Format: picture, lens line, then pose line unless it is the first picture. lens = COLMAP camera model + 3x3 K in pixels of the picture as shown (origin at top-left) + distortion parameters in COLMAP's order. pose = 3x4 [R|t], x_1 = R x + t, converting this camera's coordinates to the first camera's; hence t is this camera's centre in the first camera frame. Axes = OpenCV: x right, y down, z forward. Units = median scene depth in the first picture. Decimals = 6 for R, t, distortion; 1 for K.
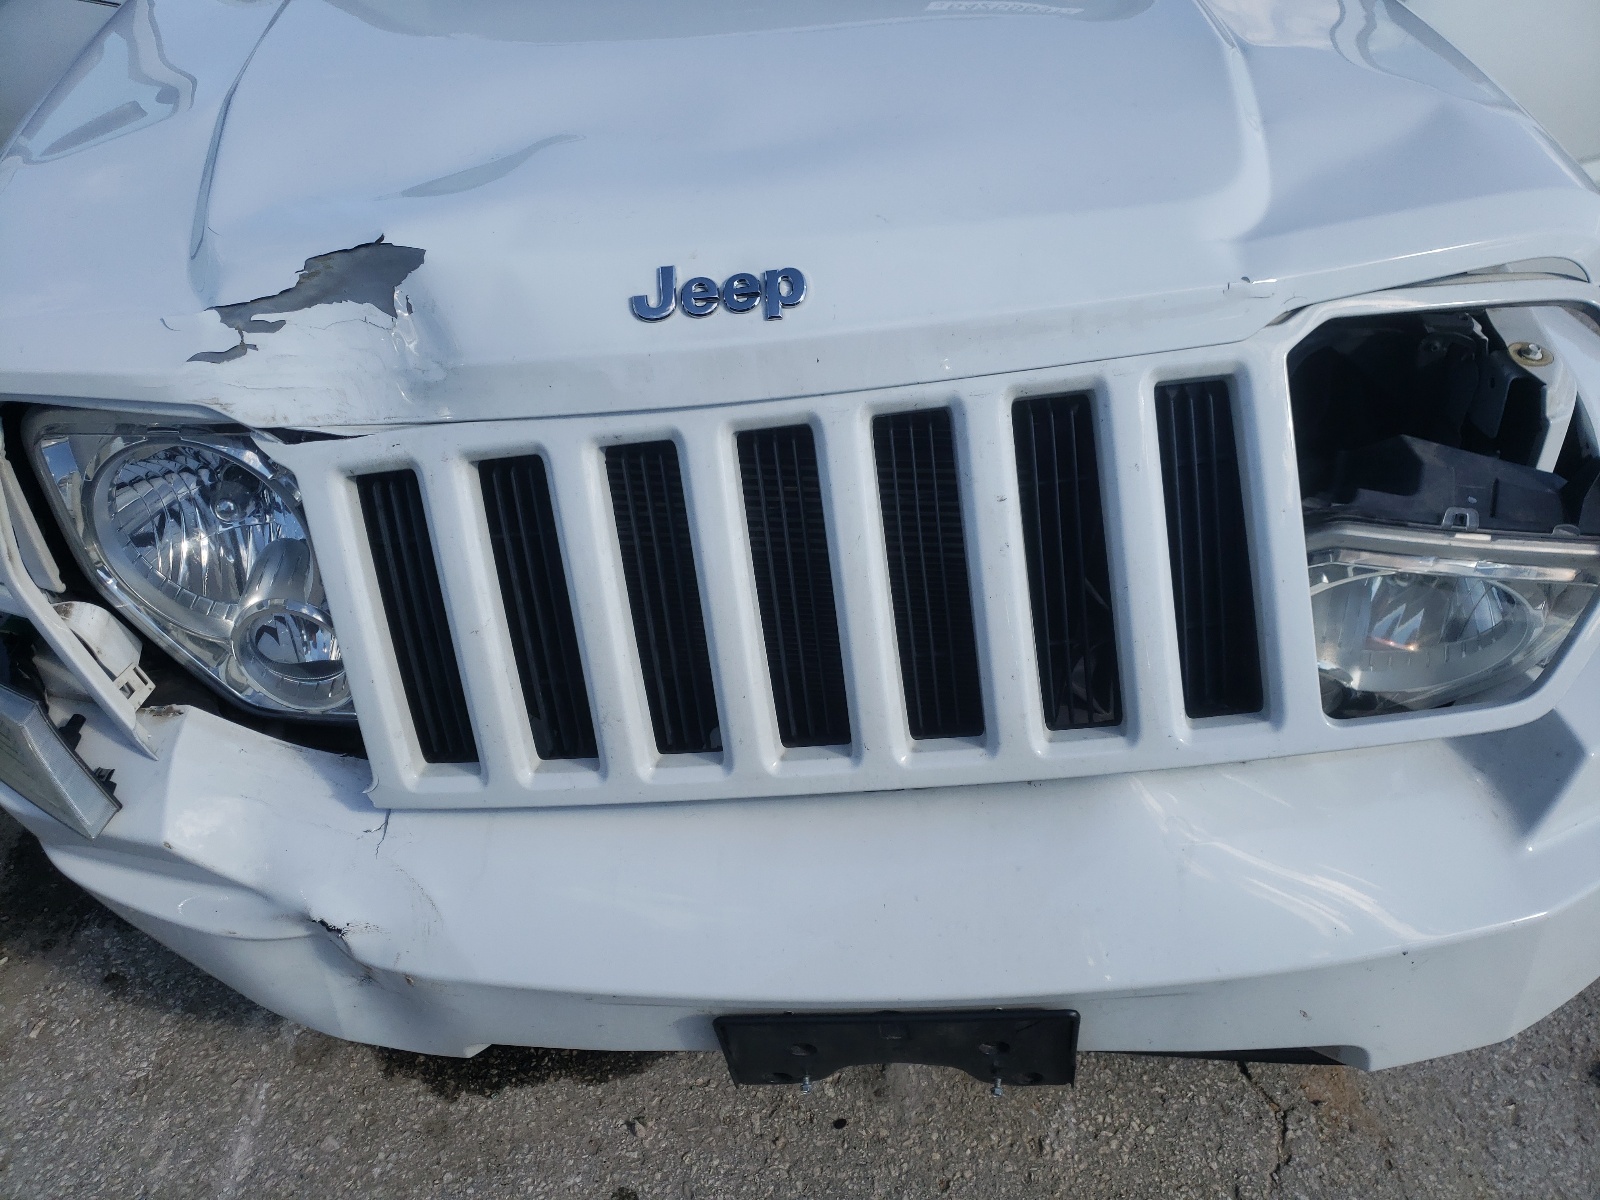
lens RADIAL K [[1239.8, 0, 789.0], [0, 1239.8, 603.4], [0, 0, 1]] dist [0.004629, 0.030973]
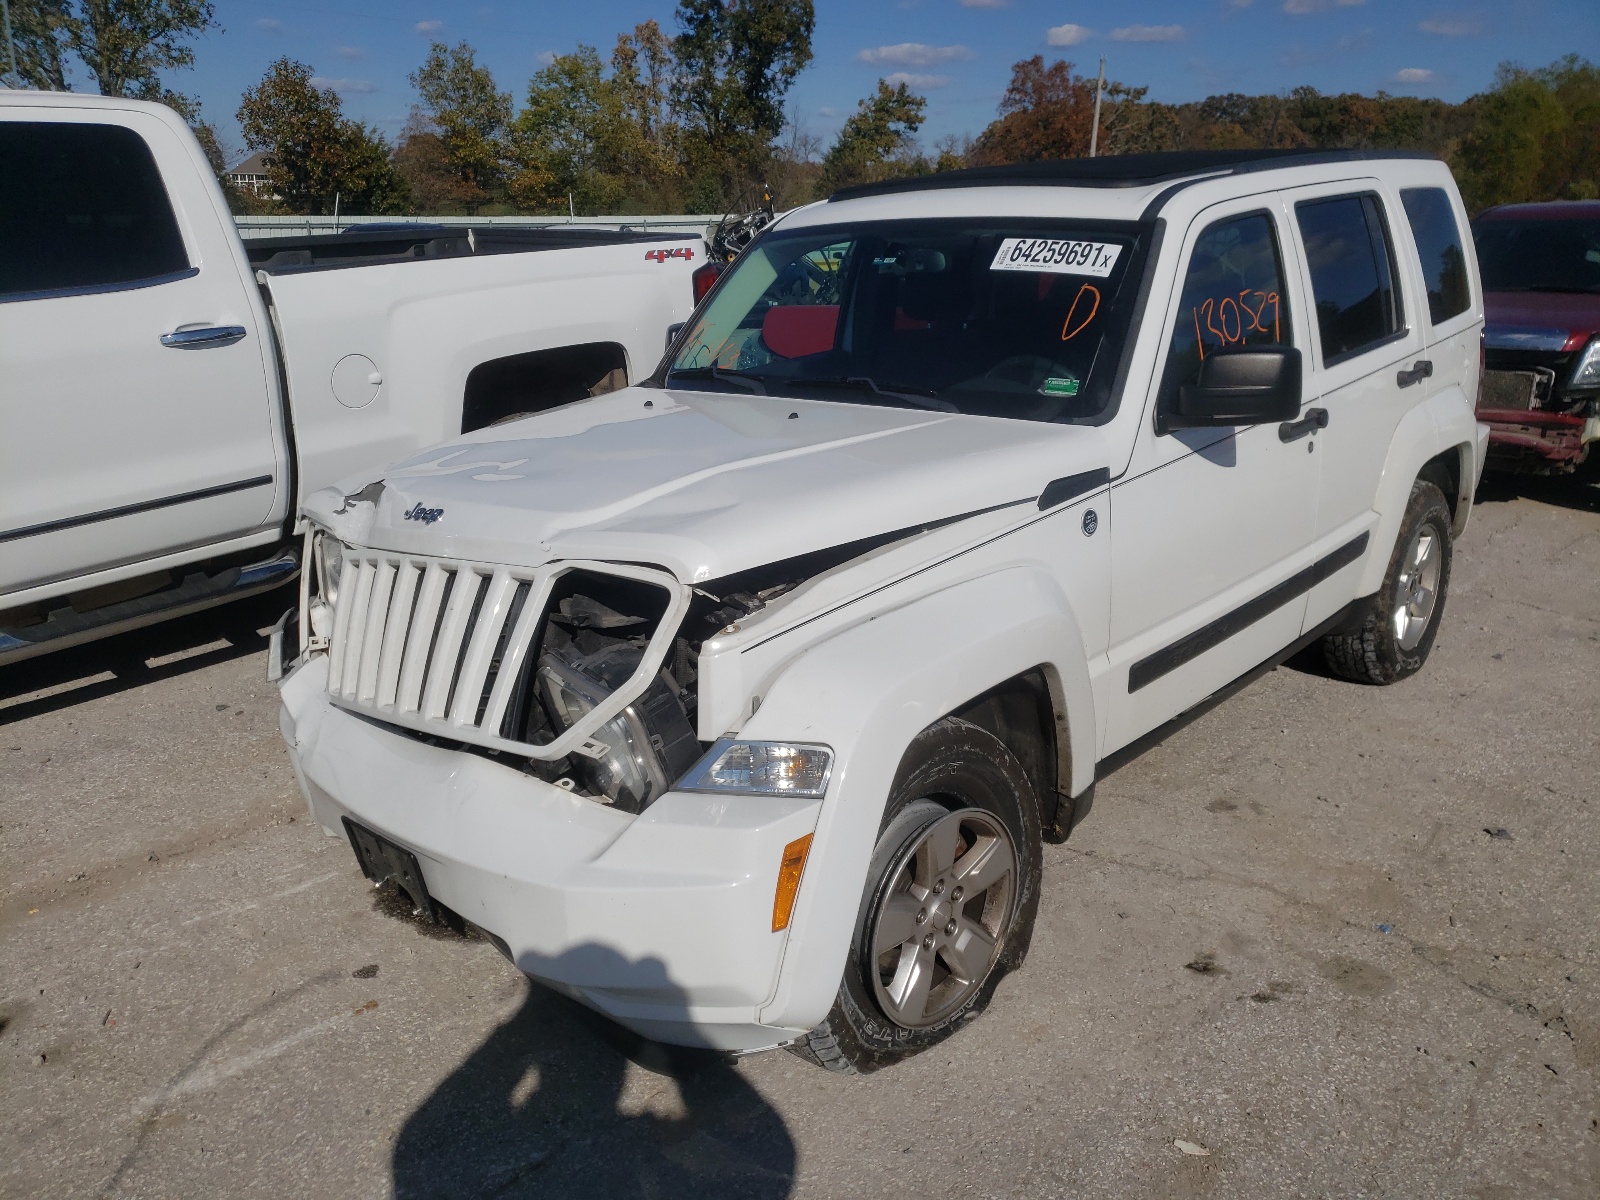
lens RADIAL K [[1239.8, 0, 789.0], [0, 1239.8, 603.4], [0, 0, 1]] dist [0.004629, 0.030973]
pose [[0.714307, 0.189401, -0.673715, 2.145124], [-0.398719, 0.901299, -0.169362, 0.053113], [0.575141, 0.389600, 0.719322, -0.333139]]
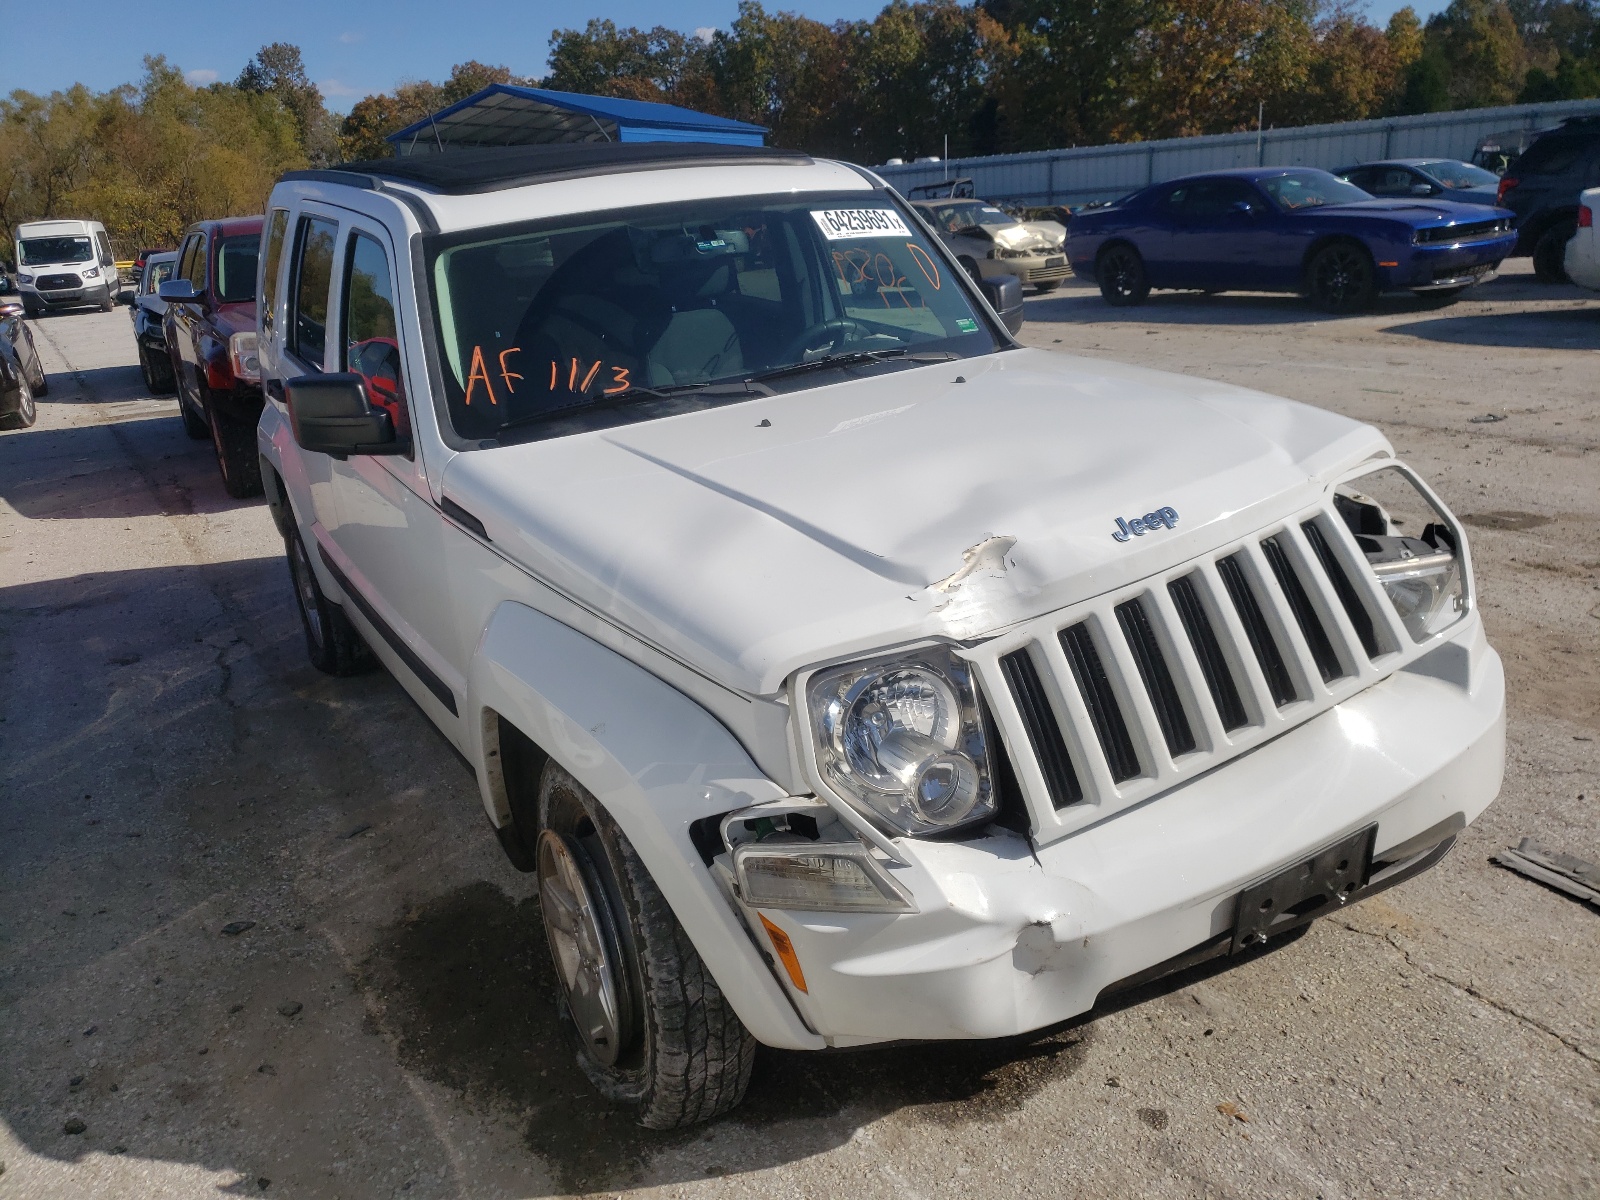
lens RADIAL K [[1239.8, 0, 789.0], [0, 1239.8, 603.4], [0, 0, 1]] dist [0.004629, 0.030973]
pose [[0.871412, -0.219997, 0.438455, -1.491899], [0.346893, 0.908328, -0.233679, 0.157594], [-0.346852, 0.355728, 0.867843, -0.576287]]
